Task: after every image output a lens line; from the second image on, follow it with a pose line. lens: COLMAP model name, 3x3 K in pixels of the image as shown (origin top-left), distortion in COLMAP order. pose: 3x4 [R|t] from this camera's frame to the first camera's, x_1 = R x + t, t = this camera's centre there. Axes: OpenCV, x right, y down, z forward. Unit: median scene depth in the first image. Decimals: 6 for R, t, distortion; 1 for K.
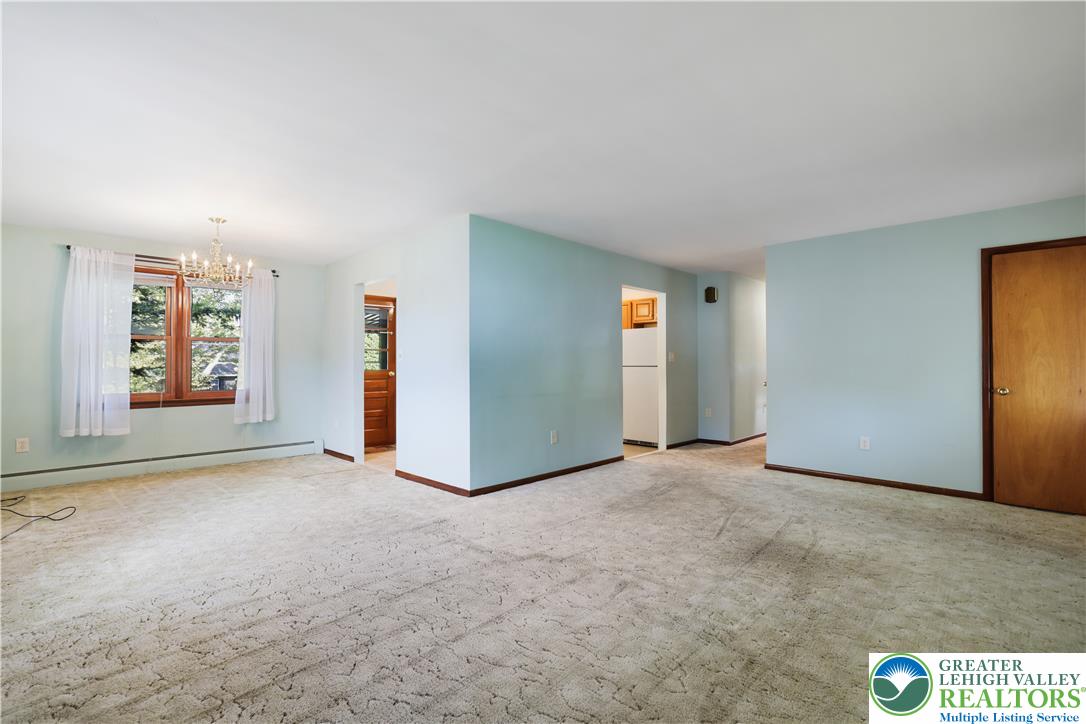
lens RADIAL K [[492.8, 0, 542.7], [0, 492.8, 363.1], [0, 0, 1]] dist [-0.030791, 0.006024]
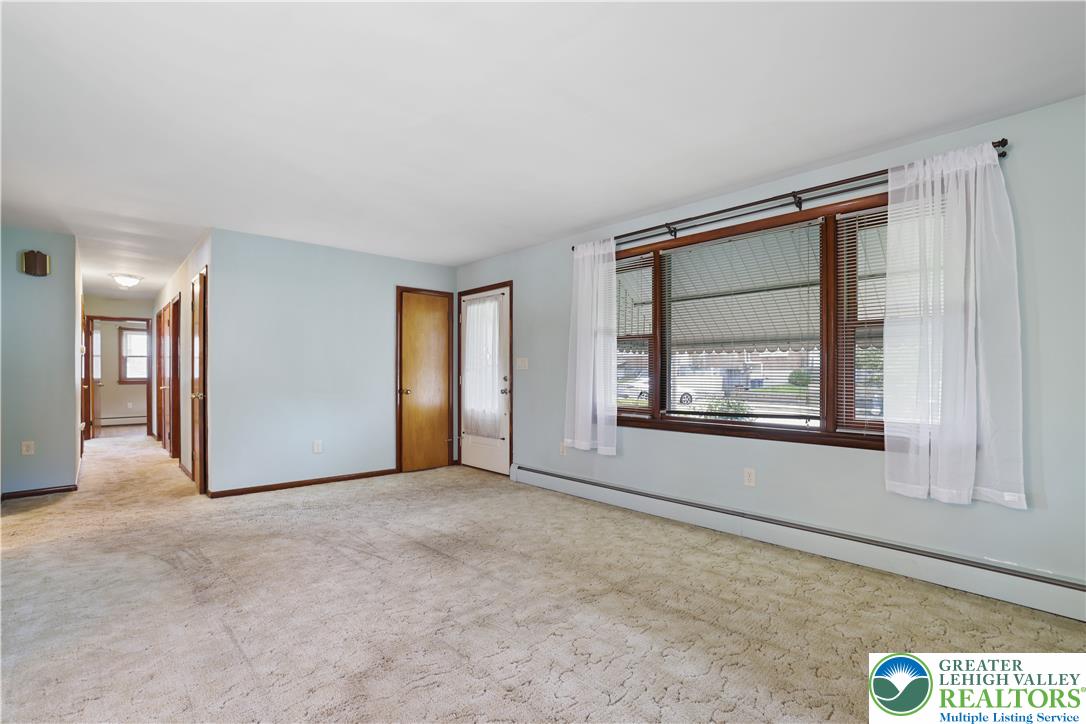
lens RADIAL K [[492.8, 0, 545.1], [0, 492.8, 378.9], [0, 0, 1]] dist [-0.030791, 0.006024]
pose [[0.041787, -0.009677, 0.999080, -0.563491], [-0.004574, 0.999941, 0.009877, 0.007544], [-0.999116, -0.004982, 0.041740, 0.694724]]
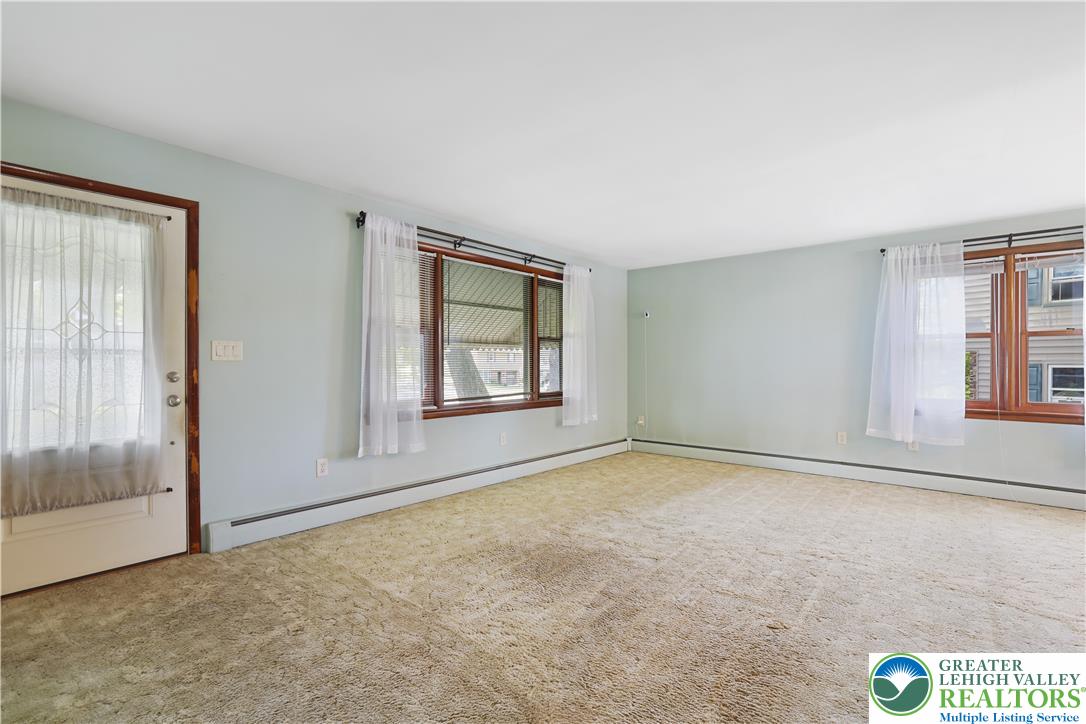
lens RADIAL K [[492.8, 0, 535.1], [0, 492.8, 365.2], [0, 0, 1]] dist [-0.030791, 0.006024]
pose [[-0.998804, 0.004714, -0.048670, 0.522853], [0.005032, 0.999967, -0.006409, 0.011592], [0.048638, -0.006646, -0.998794, 1.855643]]
